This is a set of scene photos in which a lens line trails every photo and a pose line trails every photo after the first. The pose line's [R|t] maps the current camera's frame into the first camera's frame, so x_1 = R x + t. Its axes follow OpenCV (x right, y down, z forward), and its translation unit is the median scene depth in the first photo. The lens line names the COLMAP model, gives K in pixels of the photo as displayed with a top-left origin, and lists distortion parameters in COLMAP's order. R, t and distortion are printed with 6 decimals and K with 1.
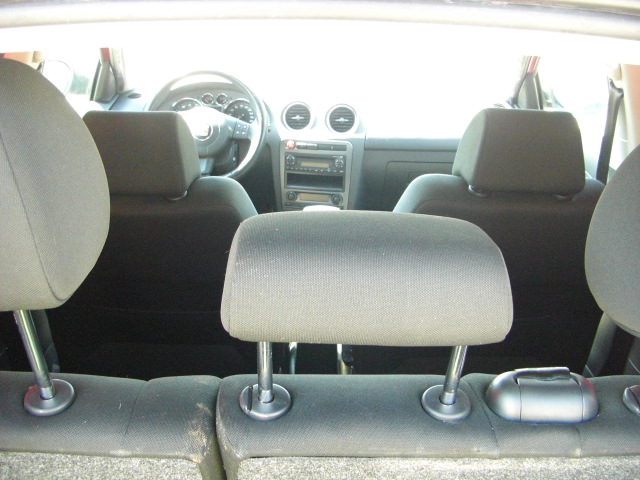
lens RADIAL K [[712.5, 0, 320.0], [0, 712.5, 240.0], [0, 0, 1]] dist [-0.194226, 0.126948]
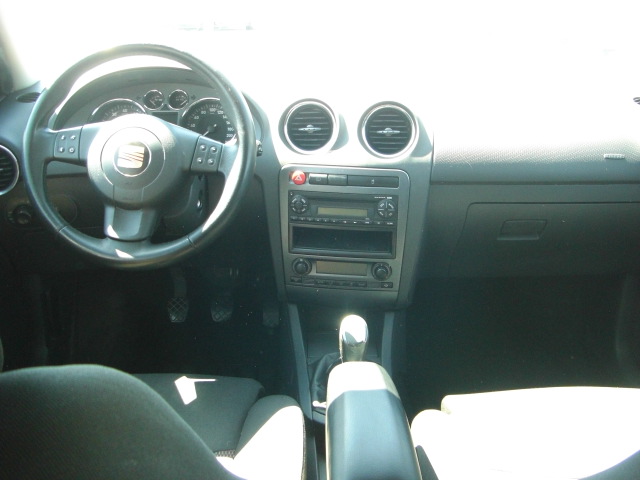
lens RADIAL K [[712.5, 0, 320.0], [0, 712.5, 240.0], [0, 0, 1]] dist [-0.194226, 0.126948]
pose [[0.999790, -0.020454, 0.001063, -0.025903], [0.020462, 0.999753, -0.008627, -0.079322], [-0.000886, 0.008647, 0.999962, 0.437967]]
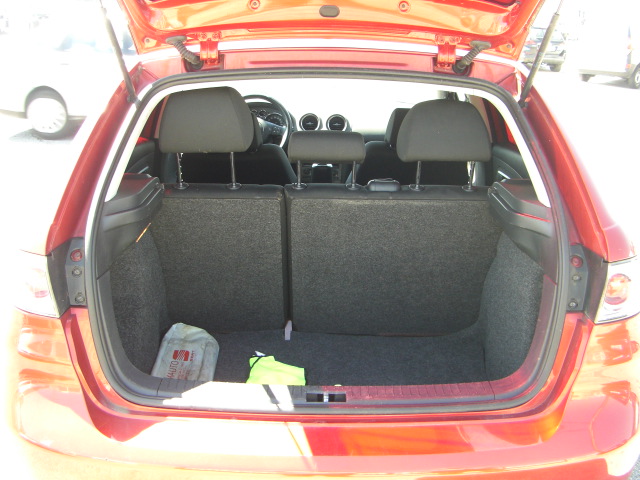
lens RADIAL K [[712.5, 0, 320.0], [0, 712.5, 240.0], [0, 0, 1]] dist [-0.194226, 0.126948]
pose [[0.999752, -0.007720, -0.020874, 0.024241], [0.006848, 0.999113, -0.041560, 0.166141], [0.021176, 0.041407, 0.998918, -0.630334]]
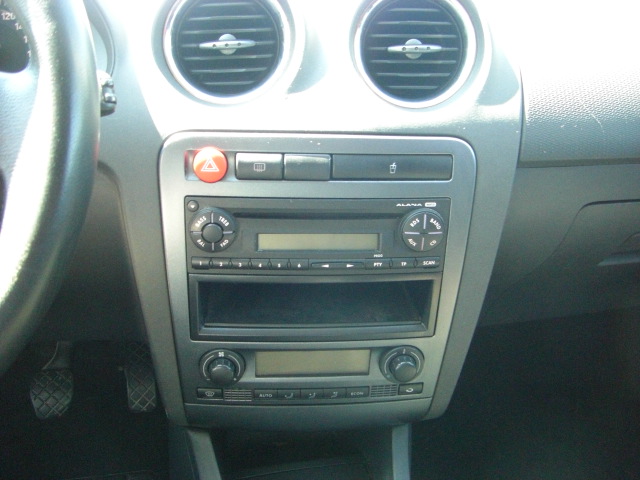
lens RADIAL K [[712.5, 0, 320.0], [0, 712.5, 240.0], [0, 0, 1]] dist [-0.194226, 0.126948]
pose [[0.974086, -0.081615, 0.210939, -0.056141], [0.068097, 0.995179, 0.070585, -0.123462], [-0.215683, -0.054391, 0.974947, 0.772996]]
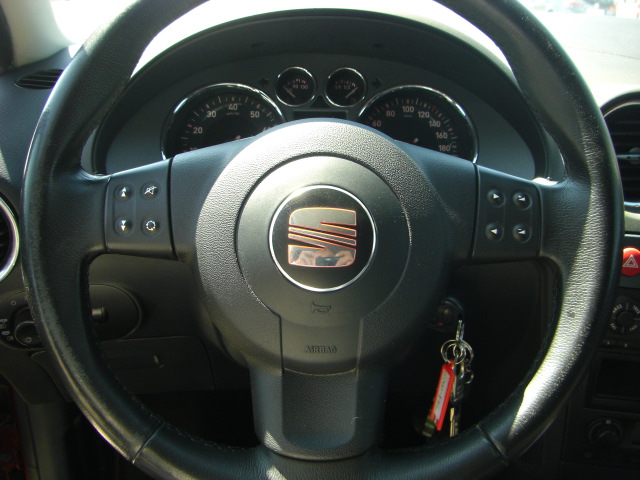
lens RADIAL K [[712.5, 0, 320.0], [0, 712.5, 240.0], [0, 0, 1]] dist [-0.194226, 0.126948]
pose [[0.999773, -0.010790, -0.018363, -0.151155], [0.010656, 0.999916, -0.007334, -0.140927], [0.018441, 0.007137, 0.999804, 0.742014]]
